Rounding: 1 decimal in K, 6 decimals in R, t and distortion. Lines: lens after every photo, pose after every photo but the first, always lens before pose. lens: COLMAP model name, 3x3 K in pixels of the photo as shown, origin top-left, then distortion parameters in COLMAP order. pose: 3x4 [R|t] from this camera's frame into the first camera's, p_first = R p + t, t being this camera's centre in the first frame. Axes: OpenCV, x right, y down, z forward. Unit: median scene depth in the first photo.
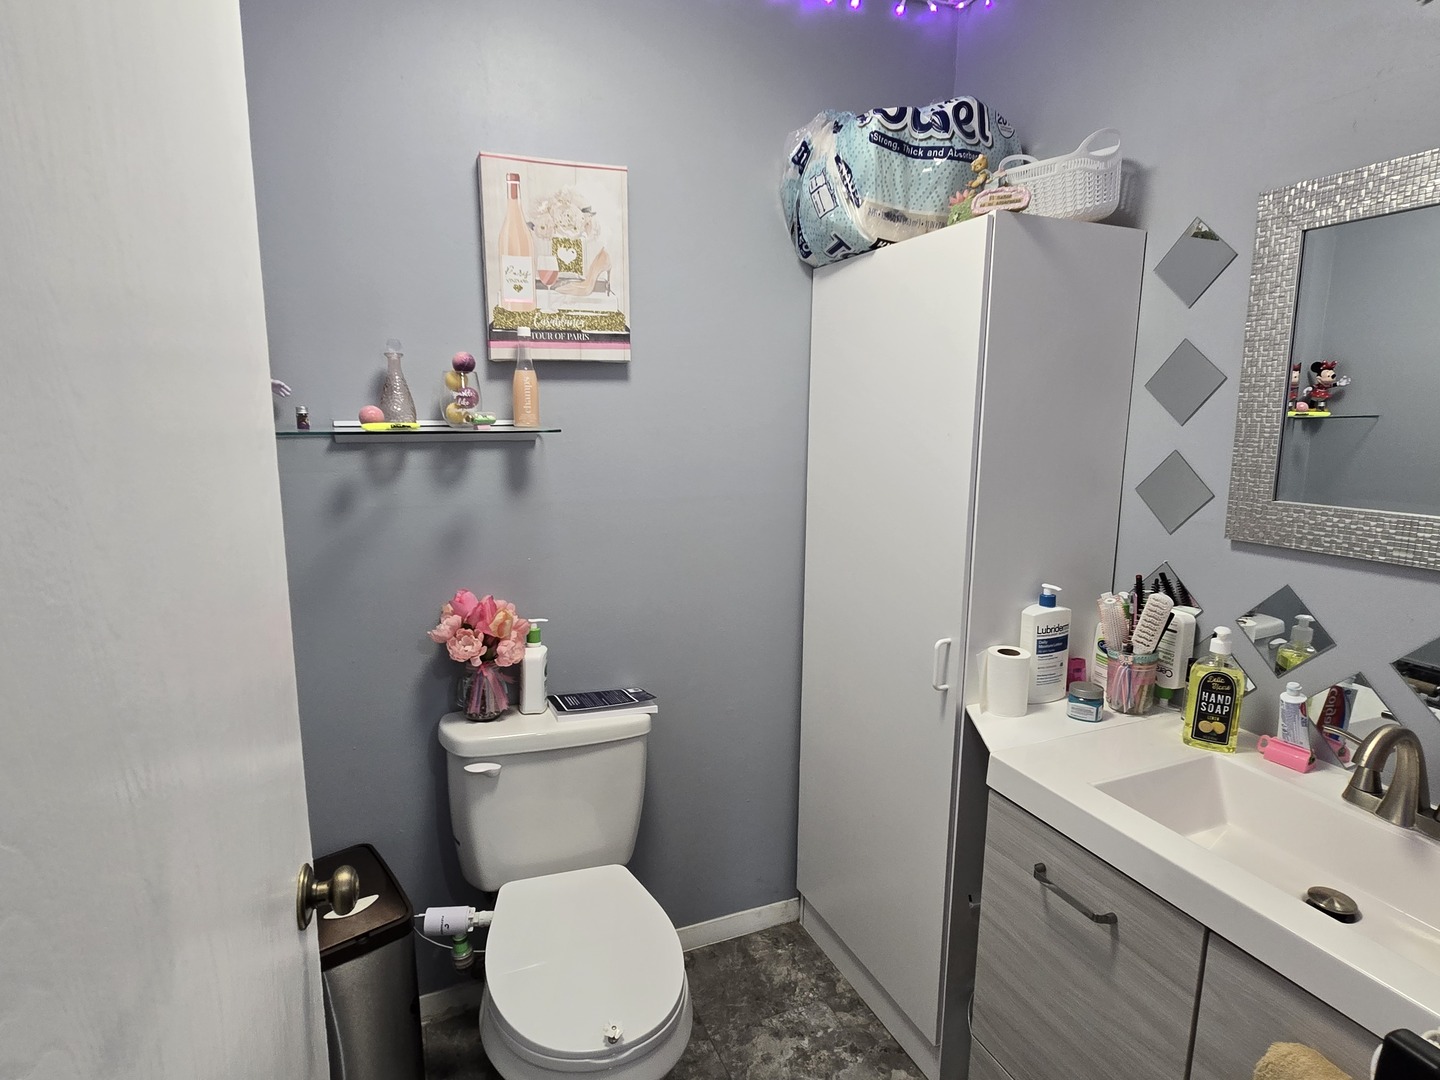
lens RADIAL K [[770.8, 0, 709.5], [0, 770.8, 539.5], [0, 0, 1]] dist [-0.003779, -0.001563]
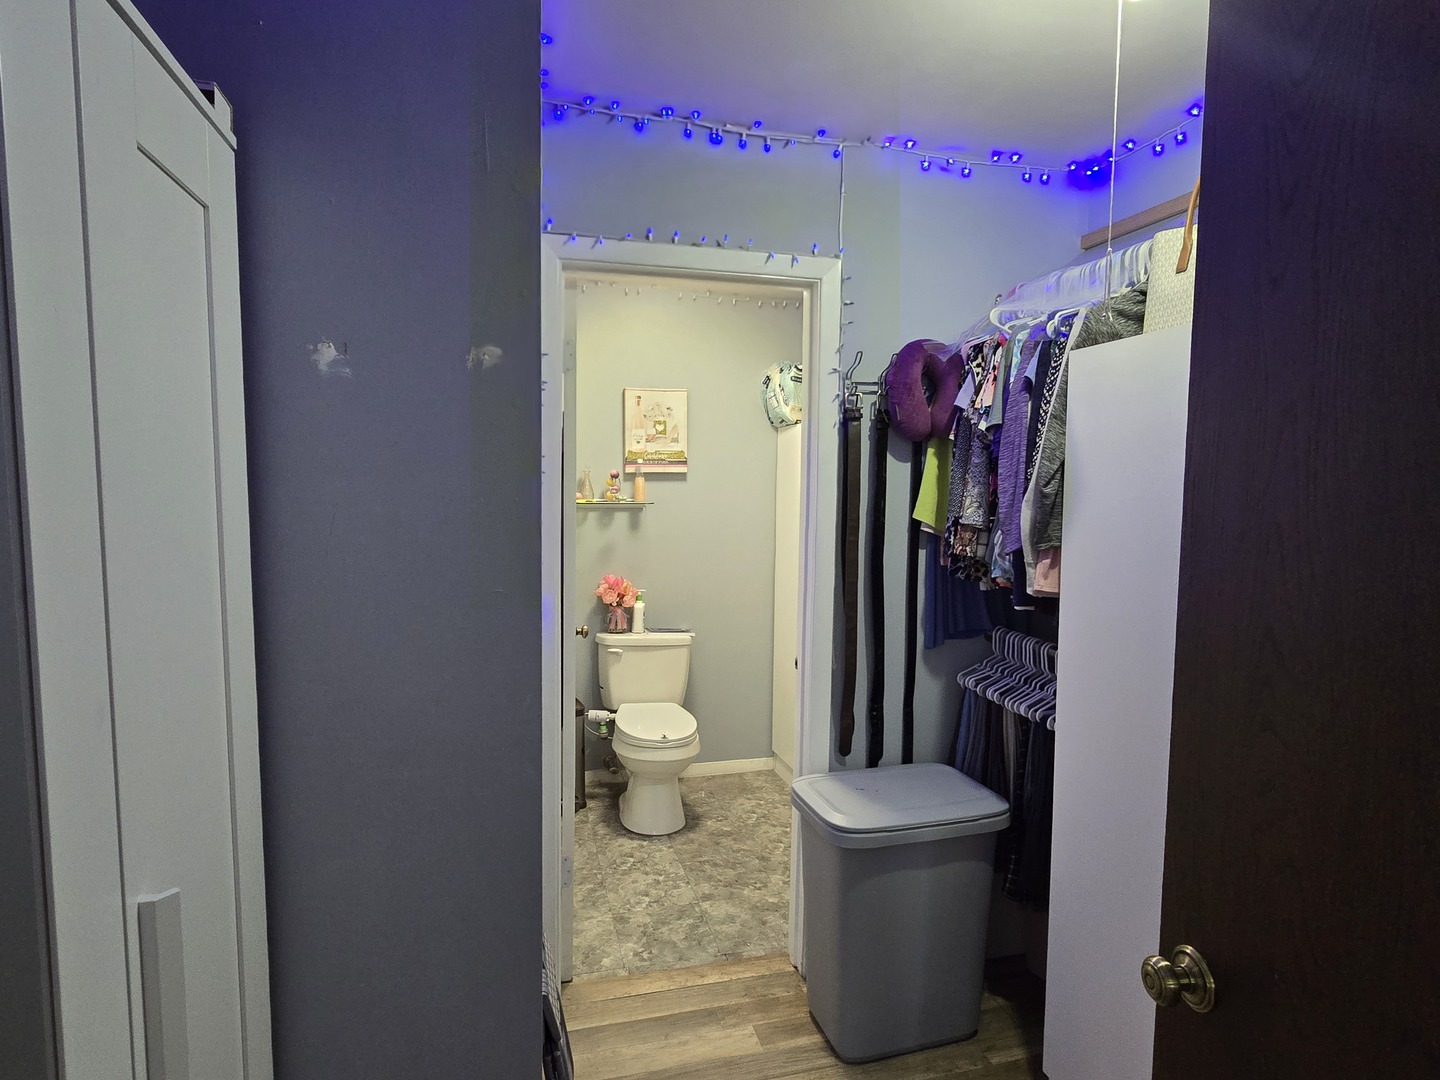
lens RADIAL K [[770.8, 0, 709.5], [0, 770.8, 539.5], [0, 0, 1]] dist [-0.003779, -0.001563]
pose [[0.991355, 0.015260, -0.130319, 0.263180], [-0.028200, 0.994783, -0.098034, 0.180361], [0.128143, 0.100862, 0.986614, -1.199244]]
